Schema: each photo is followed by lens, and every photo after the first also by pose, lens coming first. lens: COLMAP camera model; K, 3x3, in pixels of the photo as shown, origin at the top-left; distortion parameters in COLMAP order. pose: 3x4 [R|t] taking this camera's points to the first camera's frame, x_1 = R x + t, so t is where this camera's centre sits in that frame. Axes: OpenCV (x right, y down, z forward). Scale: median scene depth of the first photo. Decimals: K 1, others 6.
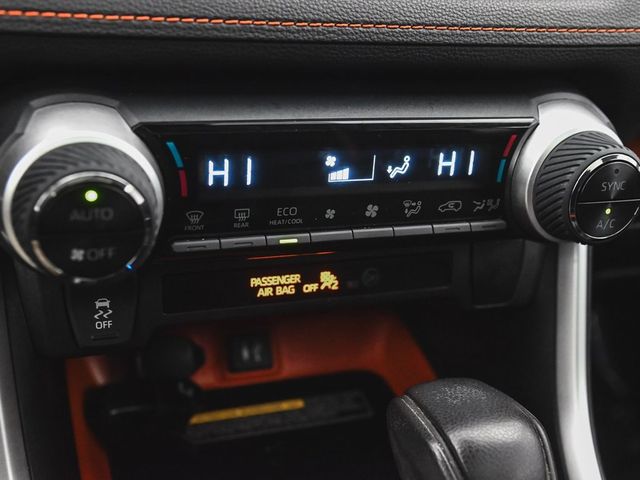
lens RADIAL K [[823.3, 0, 319.1], [0, 823.3, 241.8], [0, 0, 1]] dist [0.120384, 0.000000]
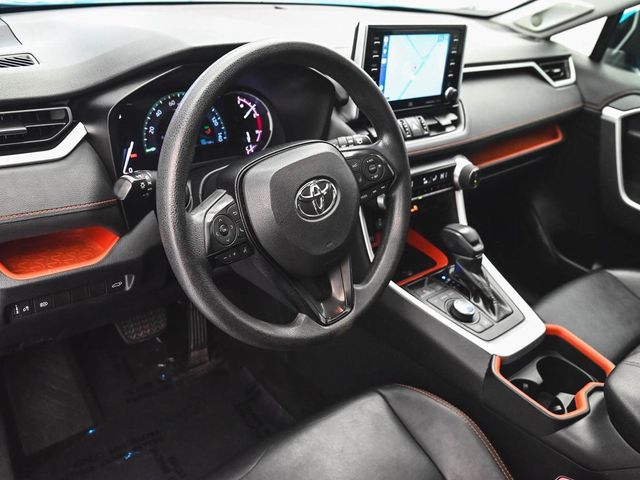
lens RADIAL K [[559.8, 0, 318.8], [0, 559.8, 242.7], [0, 0, 1]] dist [-0.020005, 0.003679]
pose [[0.937259, -0.183486, 0.296442, -1.383798], [0.171694, 0.982966, 0.065573, -0.052166], [-0.303424, -0.010561, 0.952797, -1.615304]]
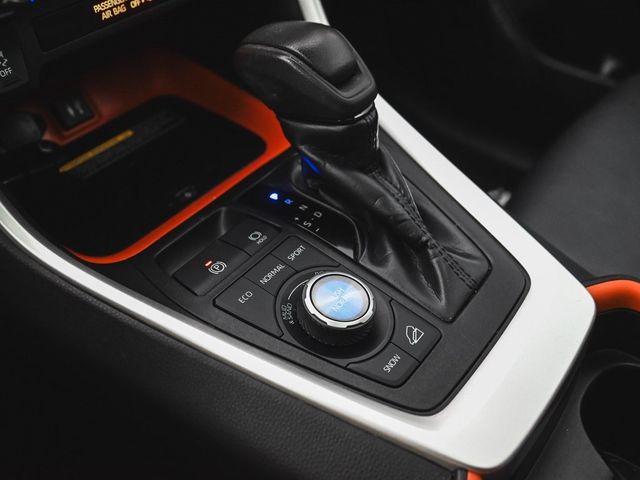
lens RADIAL K [[714.8, 0, 319.9], [0, 714.8, 236.8], [0, 0, 1]] dist [0.010218, 0.000000]
pose [[0.825368, -0.434534, 0.360484, -0.344710], [0.334054, 0.890580, 0.308666, 0.136669], [-0.455166, -0.134342, 0.880214, -0.157056]]
